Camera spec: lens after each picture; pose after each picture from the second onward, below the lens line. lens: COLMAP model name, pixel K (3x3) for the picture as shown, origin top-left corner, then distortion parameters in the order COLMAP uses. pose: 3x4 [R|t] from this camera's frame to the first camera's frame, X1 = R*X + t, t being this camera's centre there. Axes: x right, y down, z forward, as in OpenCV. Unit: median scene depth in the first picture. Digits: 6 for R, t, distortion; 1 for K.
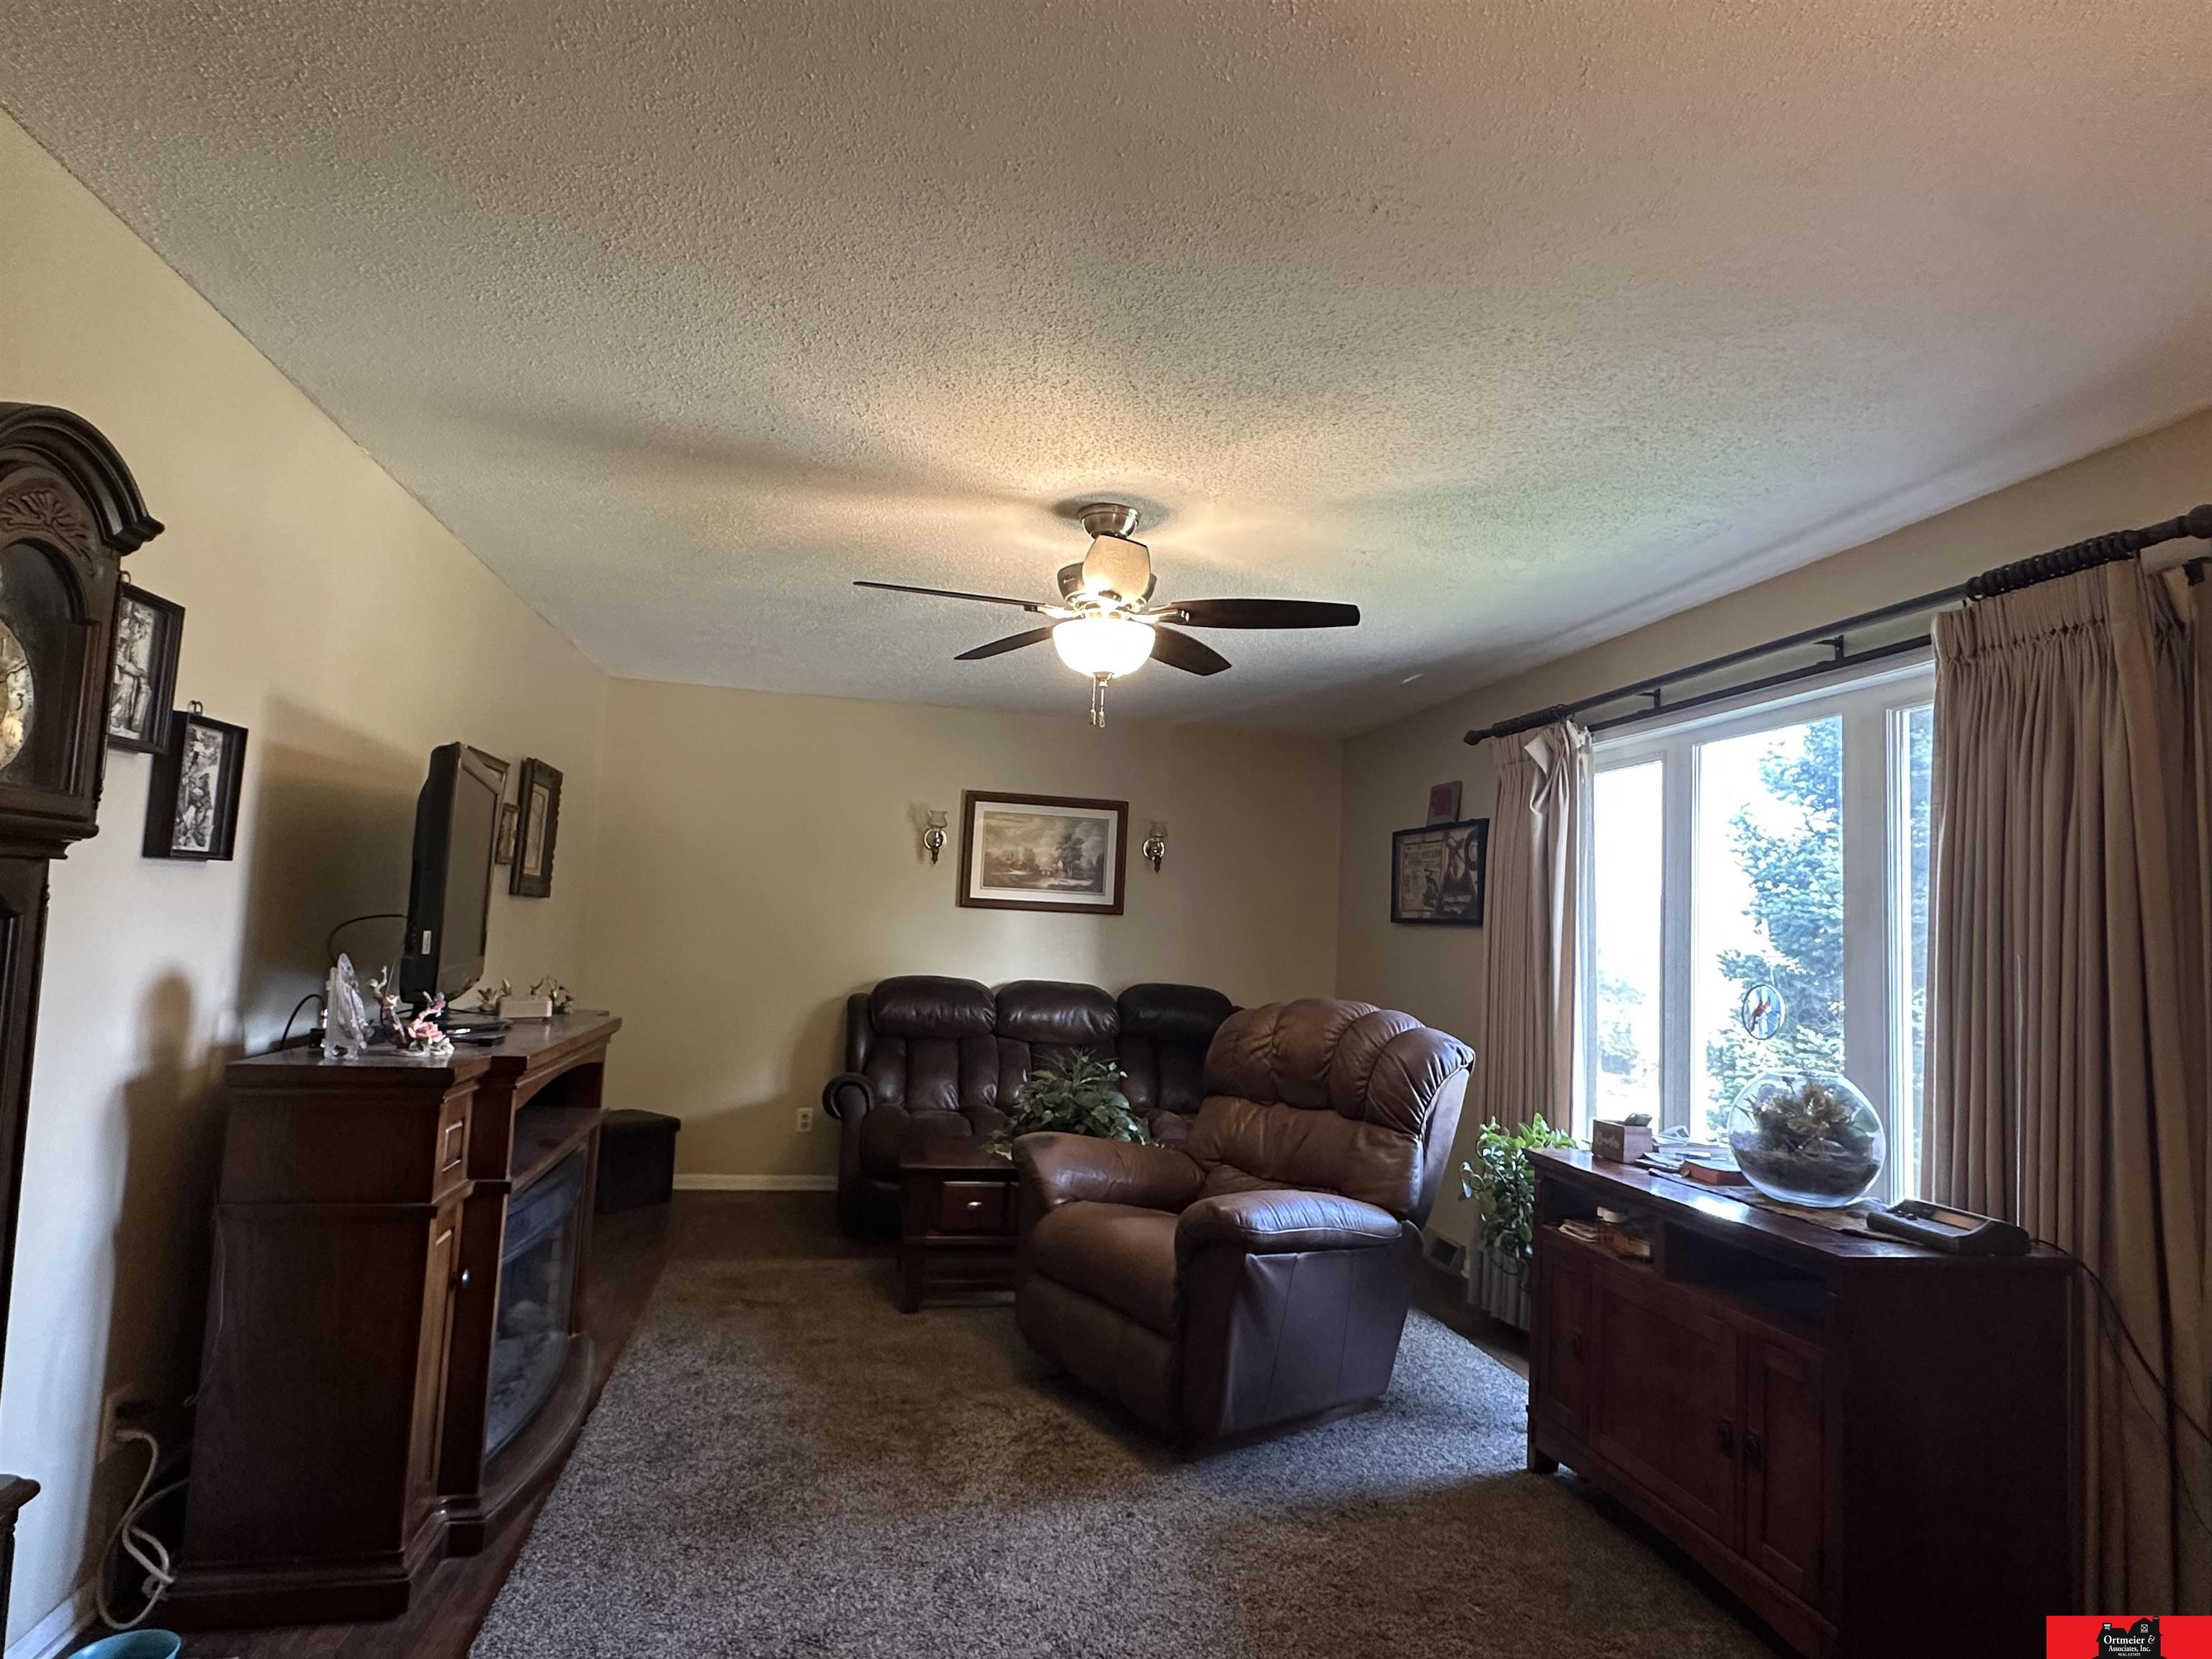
lens RADIAL K [[1196.6, 0, 1109.4], [0, 1196.6, 830.4], [0, 0, 1]] dist [-0.004866, 0.002895]
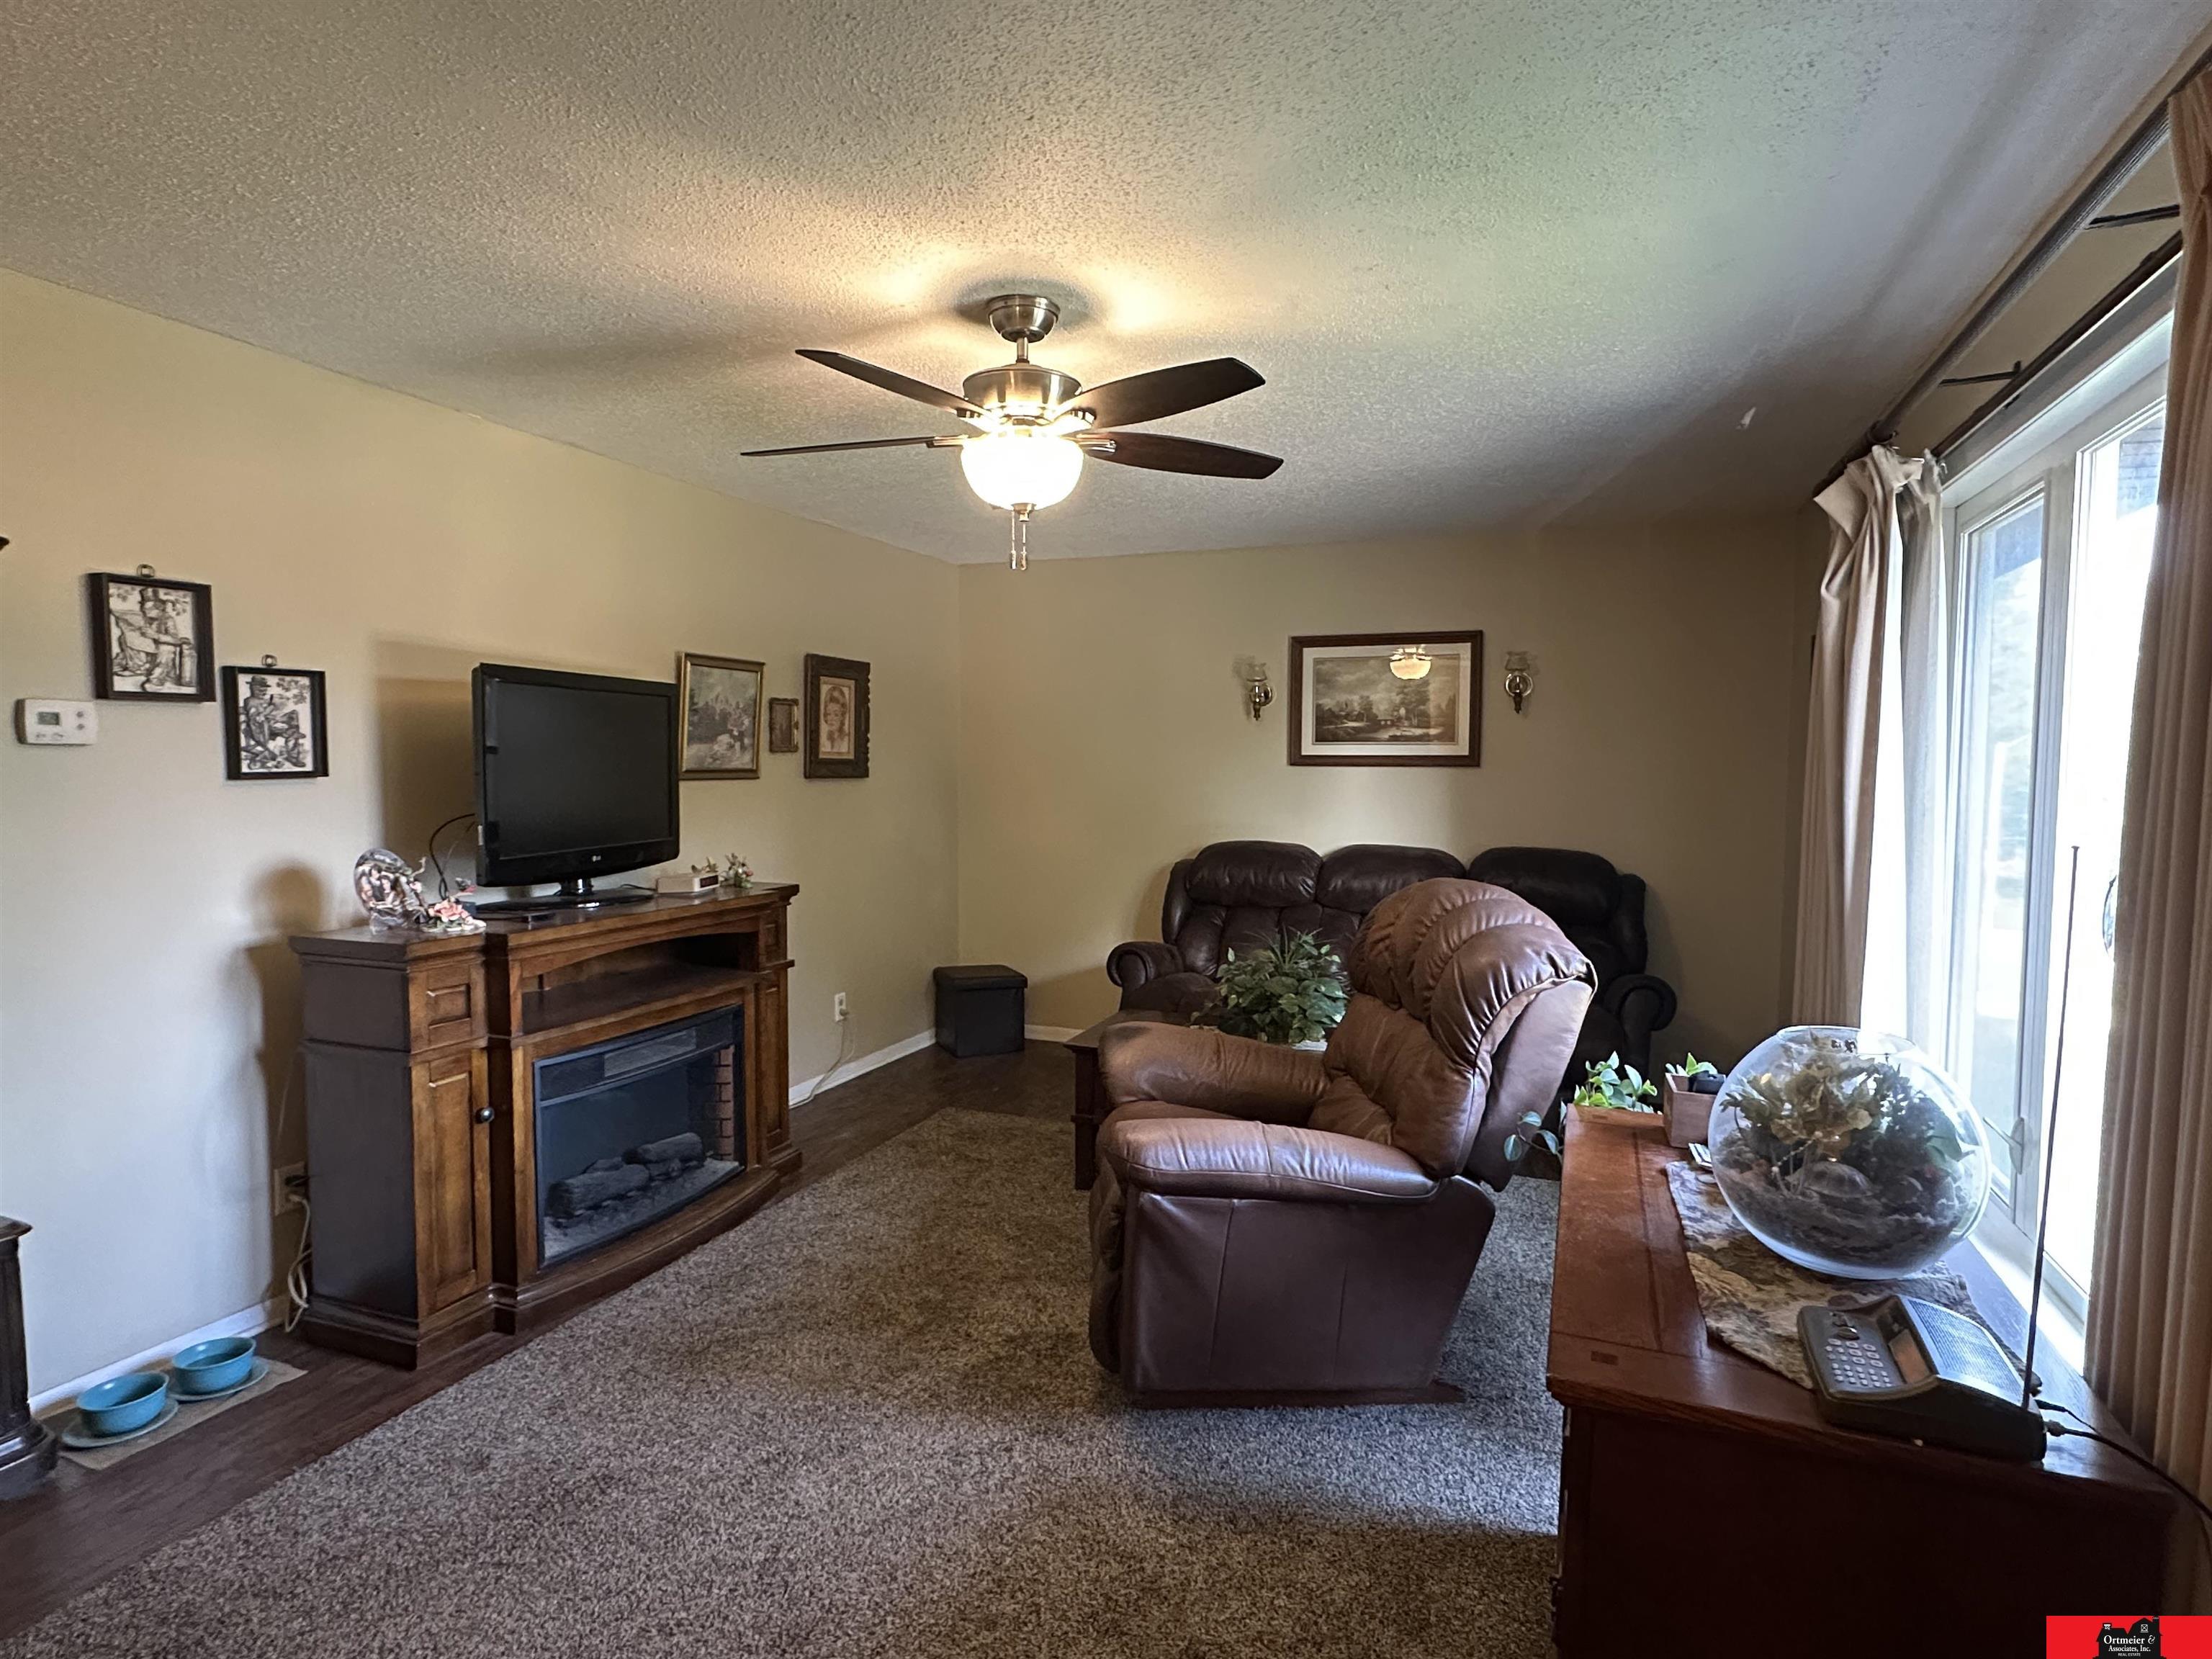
lens RADIAL K [[1196.6, 0, 1105.6], [0, 1196.6, 835.2], [0, 0, 1]] dist [-0.004866, 0.002895]
pose [[0.834304, -0.009431, -0.551223, 0.501218], [0.081412, 0.990999, 0.106266, 0.014459], [0.545260, -0.133534, 0.827563, 0.296113]]
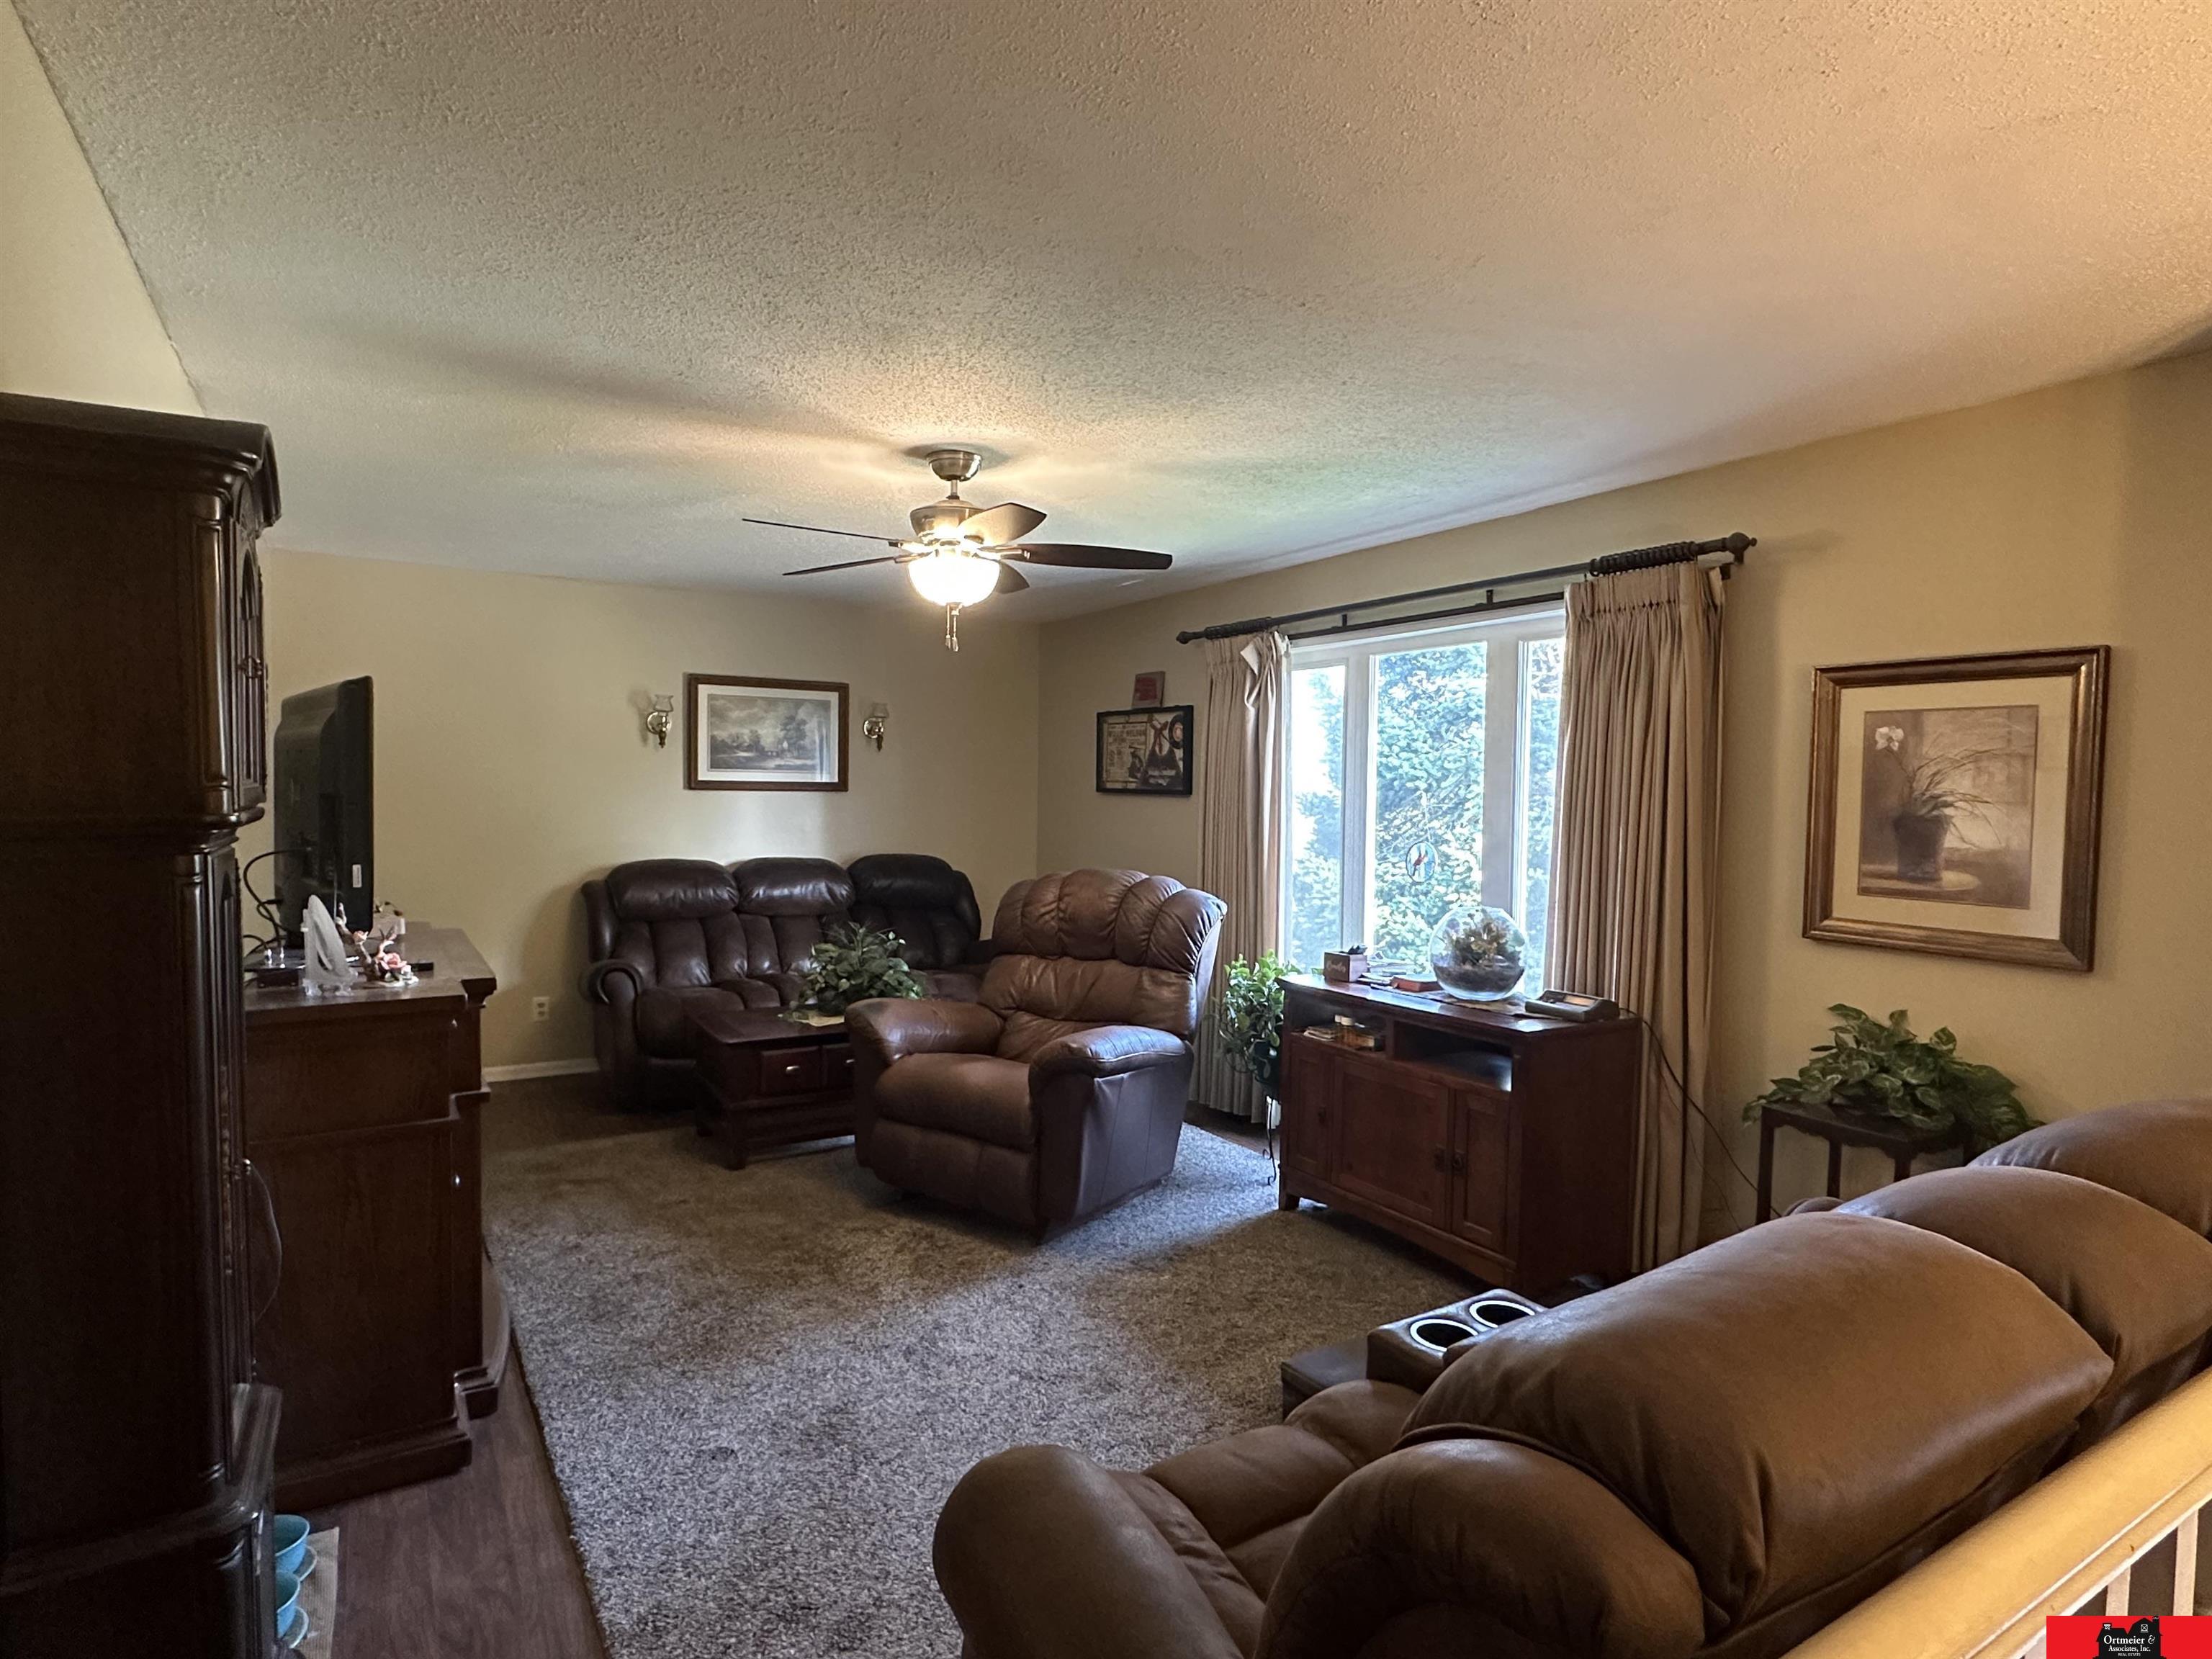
lens RADIAL K [[1196.6, 0, 1108.2], [0, 1196.6, 830.3], [0, 0, 1]] dist [-0.004866, 0.002895]
pose [[0.939222, -0.045872, 0.340231, -0.261941], [0.001303, 0.991502, 0.130084, -0.063922], [-0.343307, -0.121734, 0.931301, -0.136506]]
